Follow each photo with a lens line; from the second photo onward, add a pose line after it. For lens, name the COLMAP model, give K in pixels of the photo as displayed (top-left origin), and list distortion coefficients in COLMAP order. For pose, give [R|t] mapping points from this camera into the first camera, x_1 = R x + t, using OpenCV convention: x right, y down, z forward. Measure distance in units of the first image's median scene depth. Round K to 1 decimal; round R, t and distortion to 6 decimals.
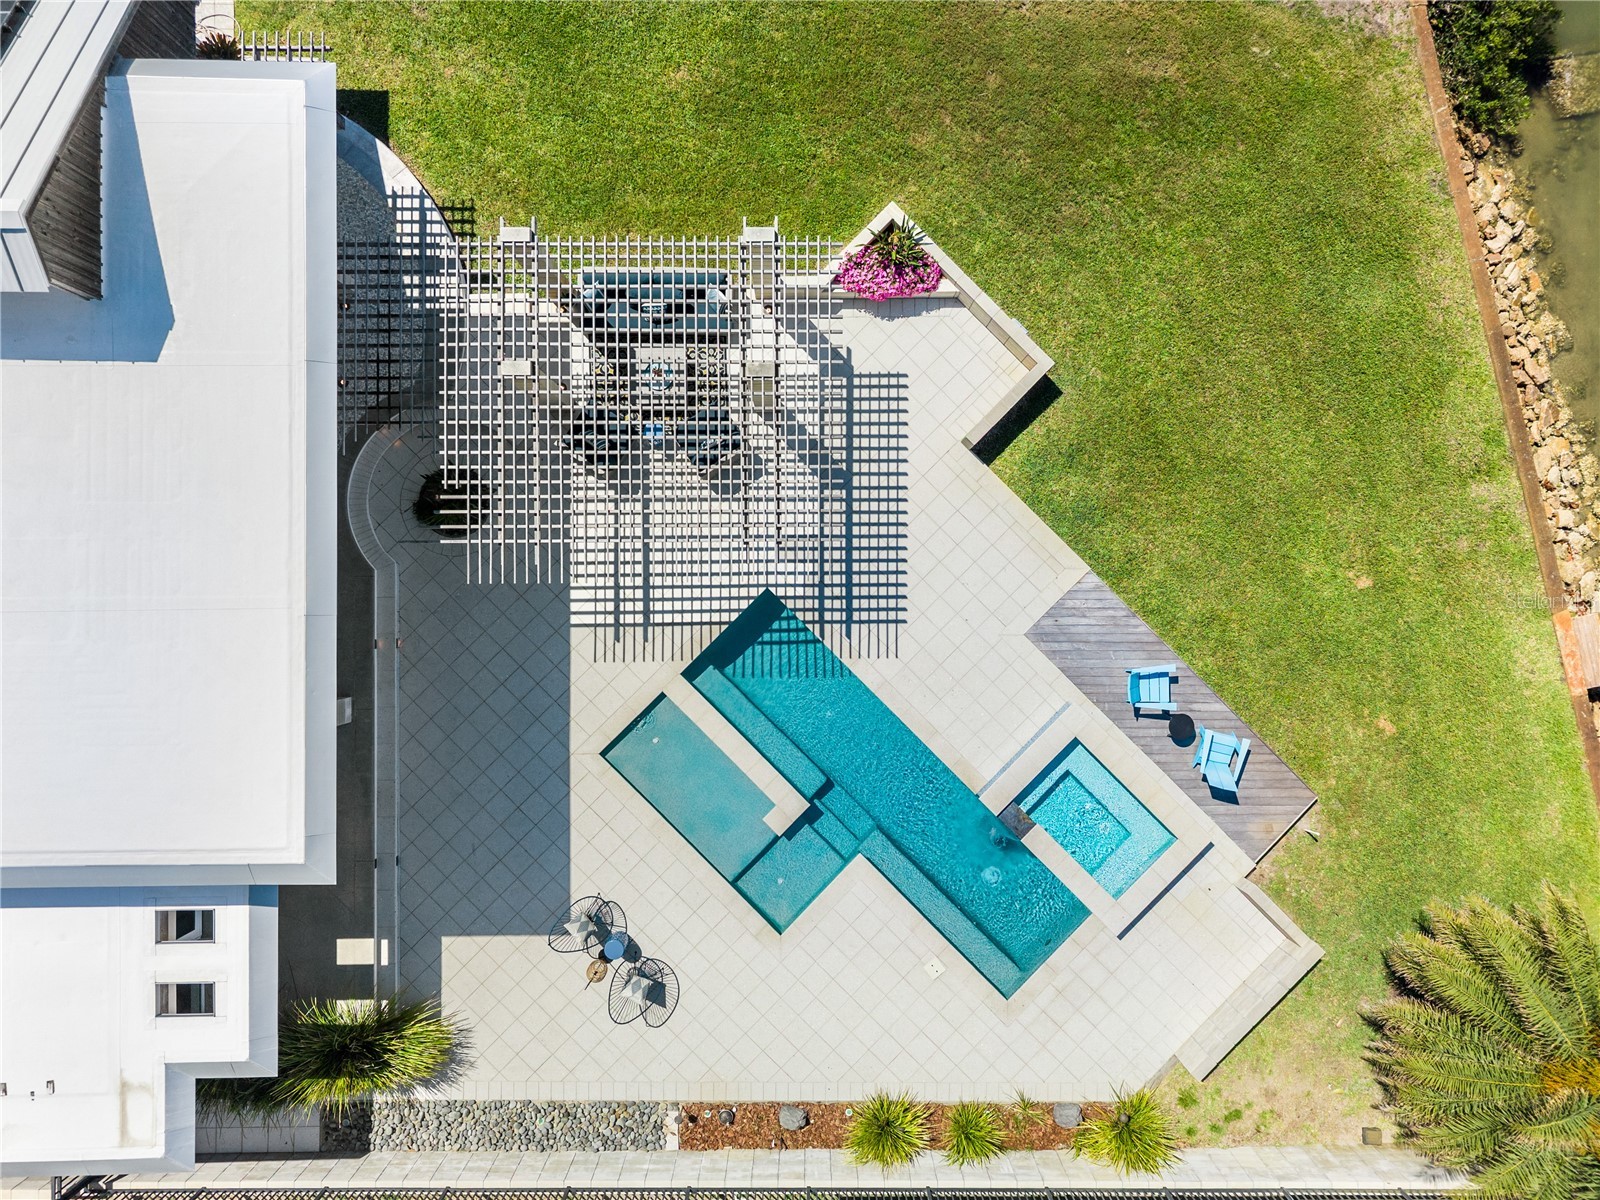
lens RADIAL K [[1116.3, 0, 800.0], [0, 1116.3, 600.0], [0, 0, 1]] dist [0.013071, -0.004559]
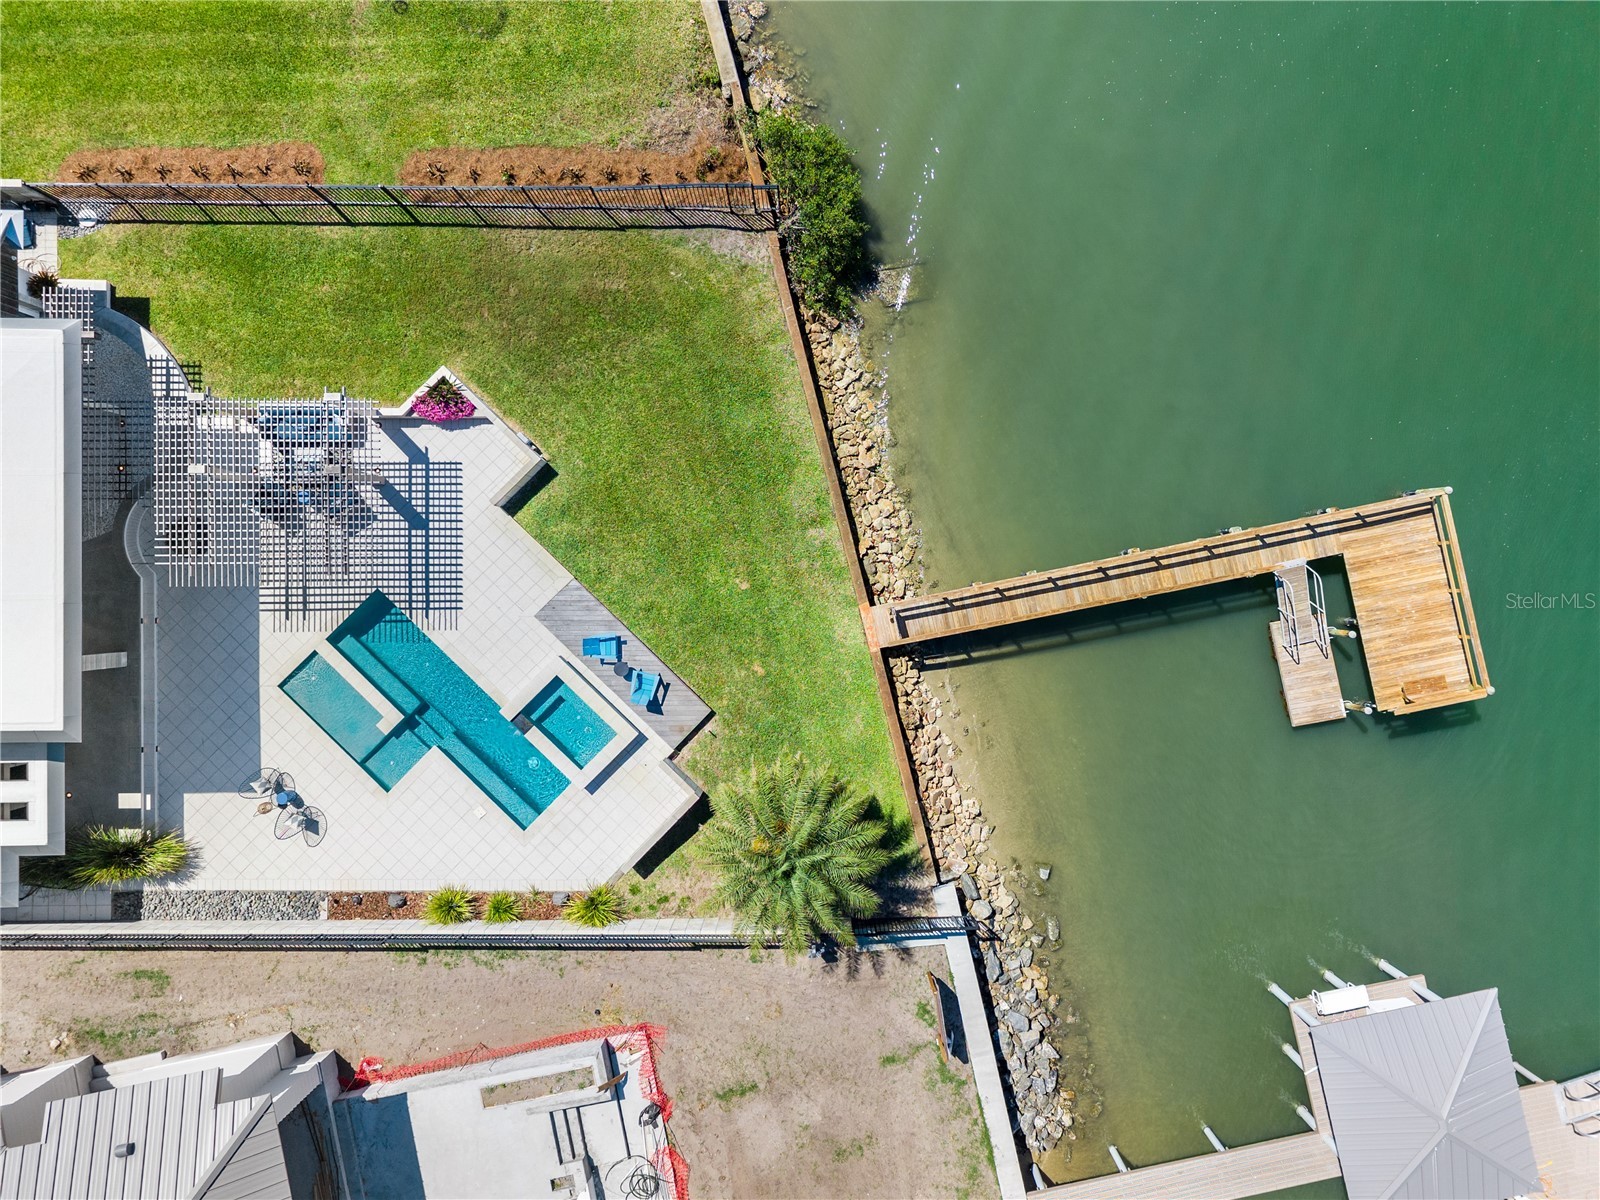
lens RADIAL K [[1064.1, 0, 800.0], [0, 1064.1, 600.0], [0, 0, 1]] dist [0.014761, -0.013613]
pose [[0.999741, 0.001587, 0.022702, 0.576031], [-0.001616, 0.999998, 0.001258, 0.003741], [-0.022700, -0.001294, 0.999741, -0.639402]]
